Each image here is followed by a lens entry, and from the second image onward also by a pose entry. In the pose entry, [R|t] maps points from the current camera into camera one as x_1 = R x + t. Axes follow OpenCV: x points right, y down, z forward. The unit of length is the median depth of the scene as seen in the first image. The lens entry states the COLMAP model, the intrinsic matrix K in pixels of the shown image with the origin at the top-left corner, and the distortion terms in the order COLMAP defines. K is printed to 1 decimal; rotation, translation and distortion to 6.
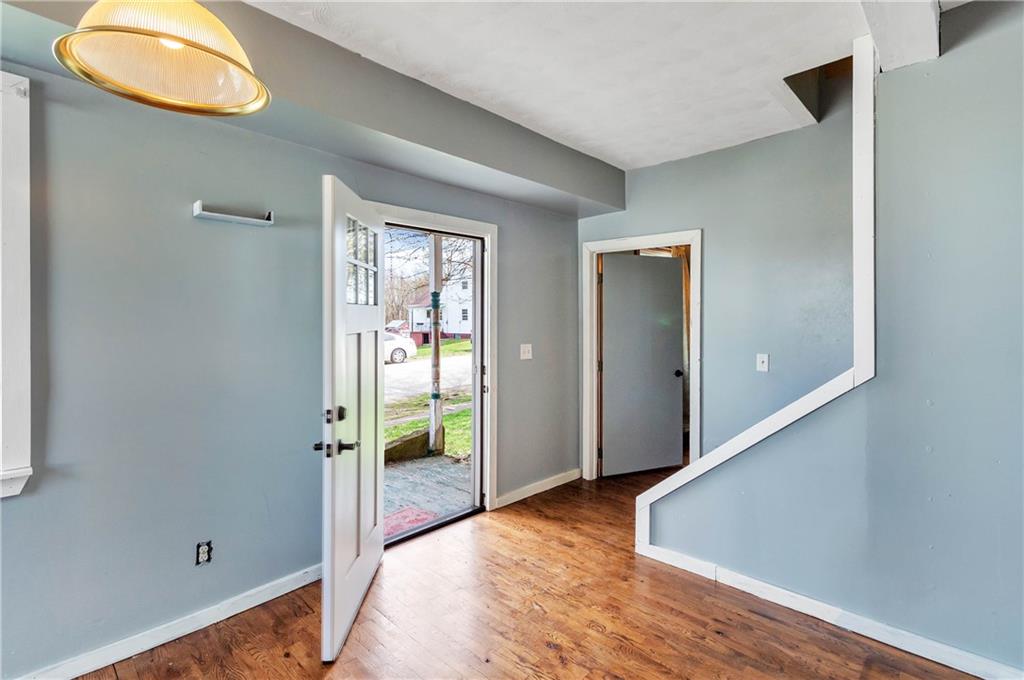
lens RADIAL K [[473.3, 0, 531.7], [0, 473.3, 316.6], [0, 0, 1]] dist [0.000981, 0.000270]
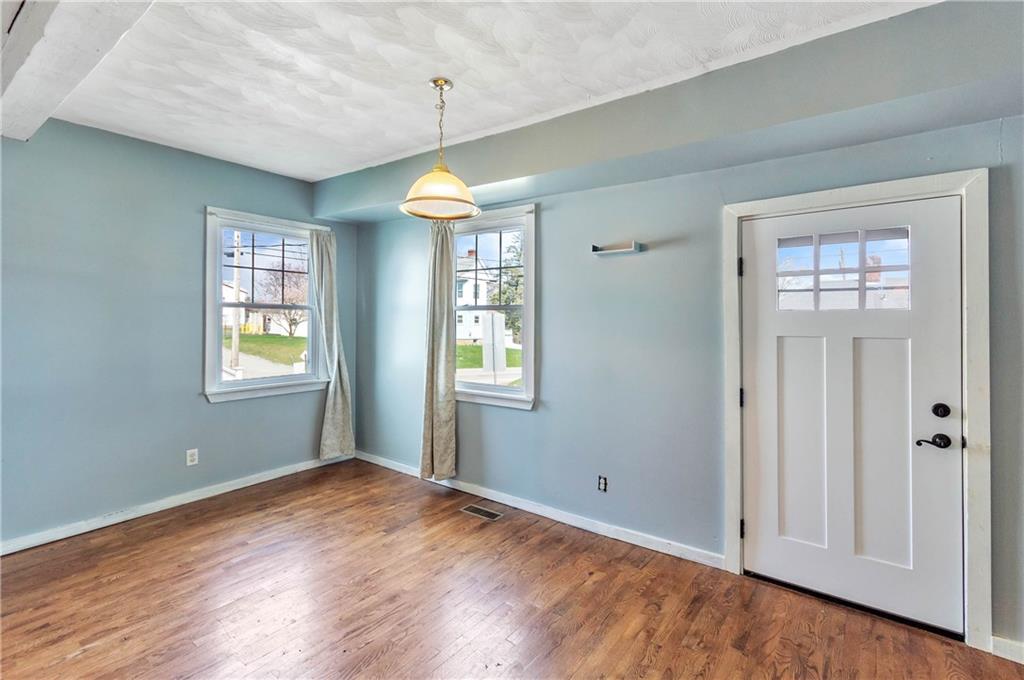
lens RADIAL K [[473.3, 0, 531.7], [0, 473.3, 316.6], [0, 0, 1]] dist [0.000981, 0.000270]
pose [[0.093717, -0.011527, -0.995532, 0.742066], [0.004249, 0.999928, -0.011178, -0.001549], [0.995590, -0.003182, 0.093759, 0.643324]]
